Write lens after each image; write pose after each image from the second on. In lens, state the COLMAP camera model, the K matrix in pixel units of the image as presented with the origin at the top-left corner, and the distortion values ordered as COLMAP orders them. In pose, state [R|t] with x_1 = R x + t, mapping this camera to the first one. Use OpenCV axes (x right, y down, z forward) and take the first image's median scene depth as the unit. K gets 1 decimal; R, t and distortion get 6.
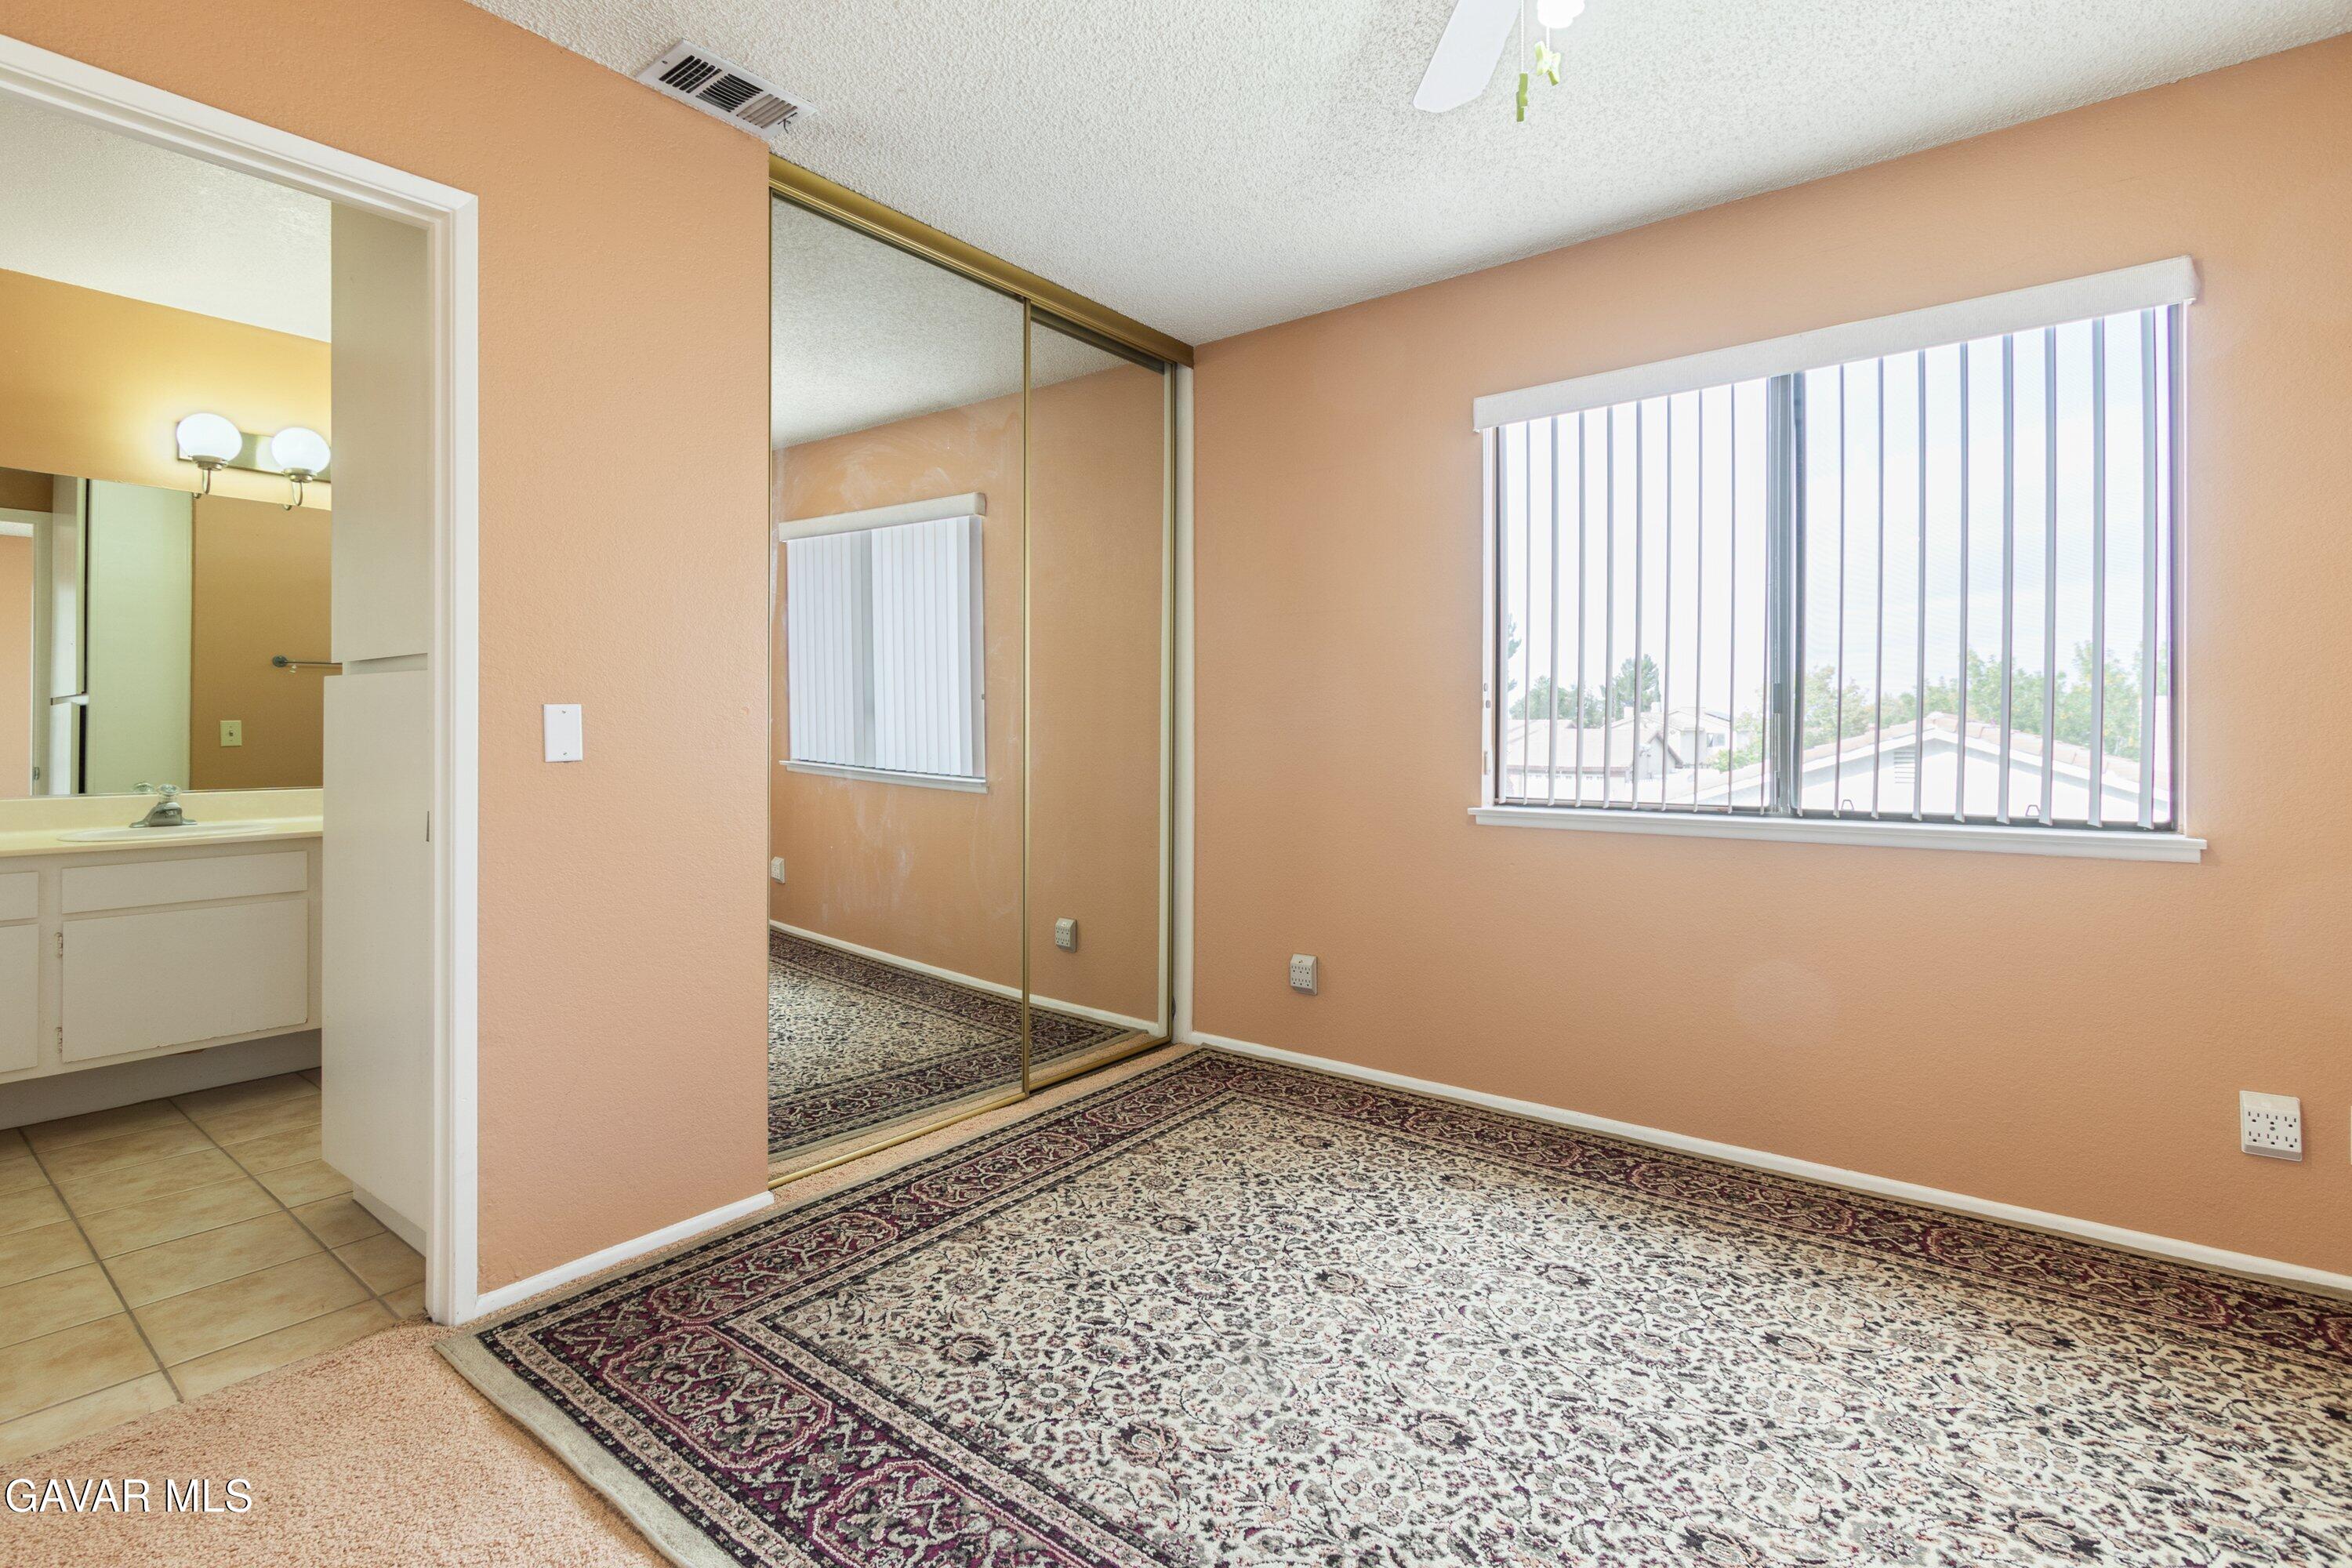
lens RADIAL K [[1082.0, 0, 1176.9], [0, 1082.0, 740.3], [0, 0, 1]] dist [0.011452, -0.000216]
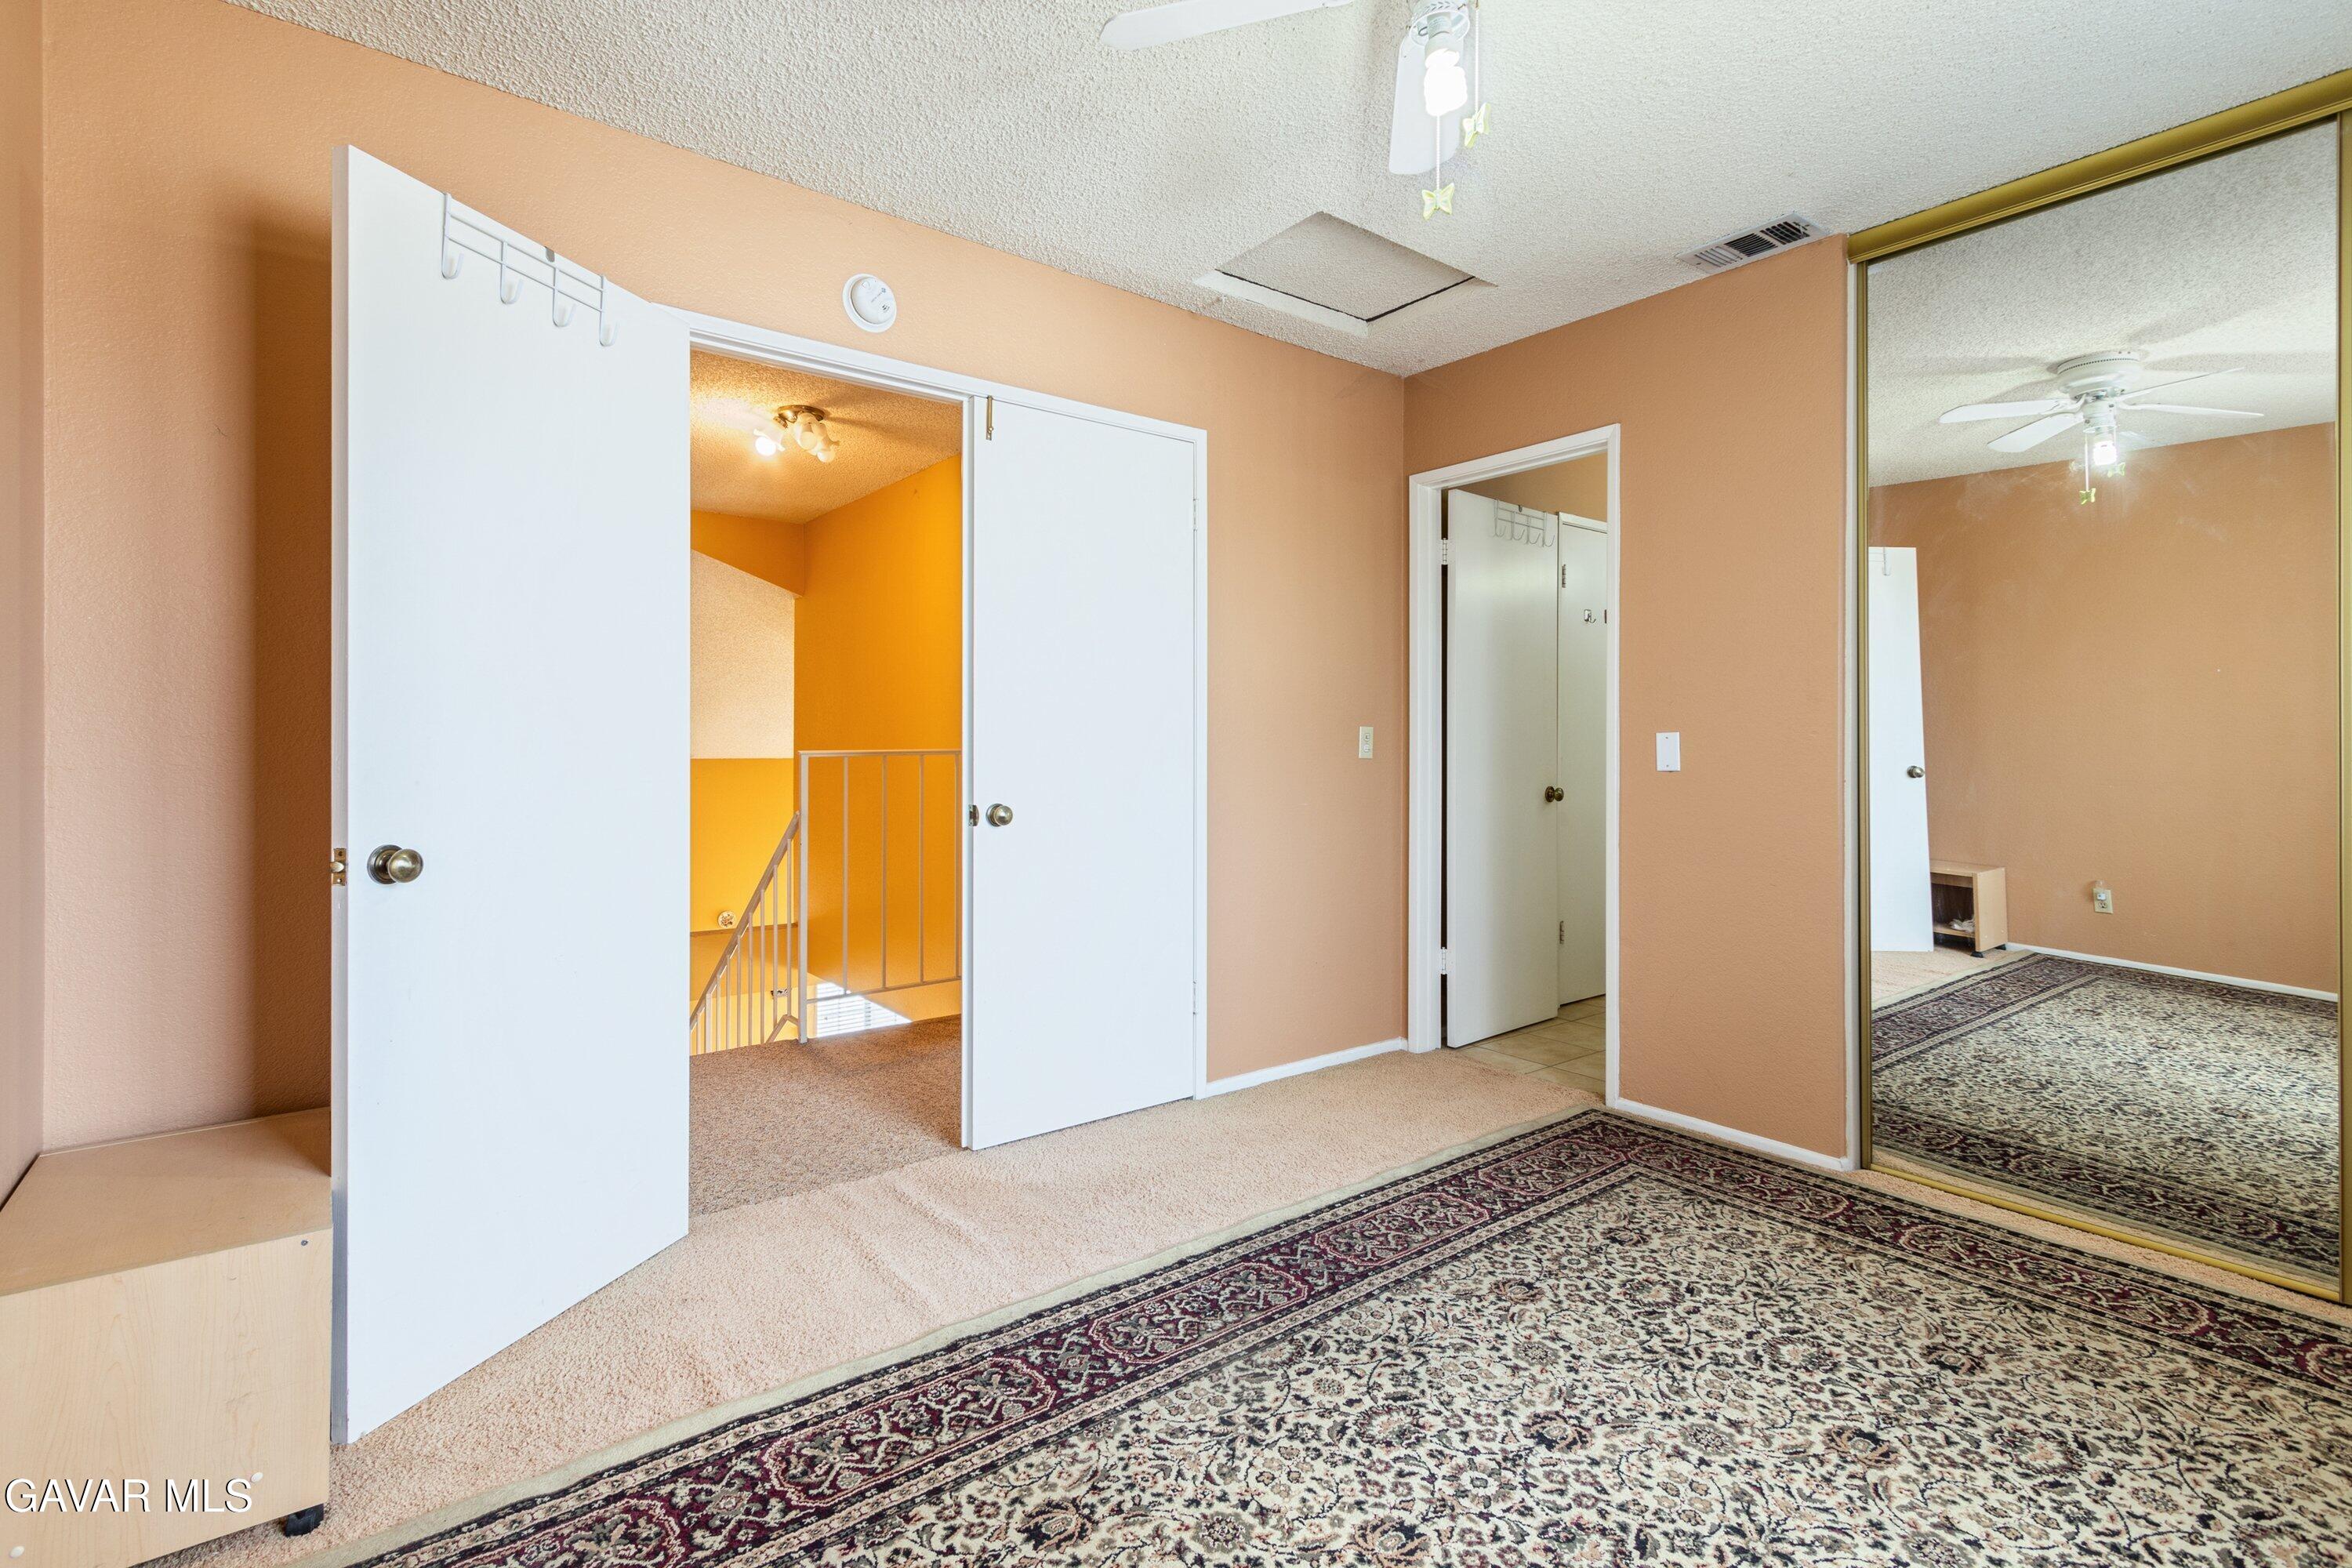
lens RADIAL K [[1082.0, 0, 1175.7], [0, 1082.0, 759.2], [0, 0, 1]] dist [0.011452, -0.000216]
pose [[-0.231154, 0.007857, -0.972886, 1.023821], [-0.013712, 0.999842, 0.011333, -0.003742], [0.972821, 0.015960, -0.231009, 0.681770]]
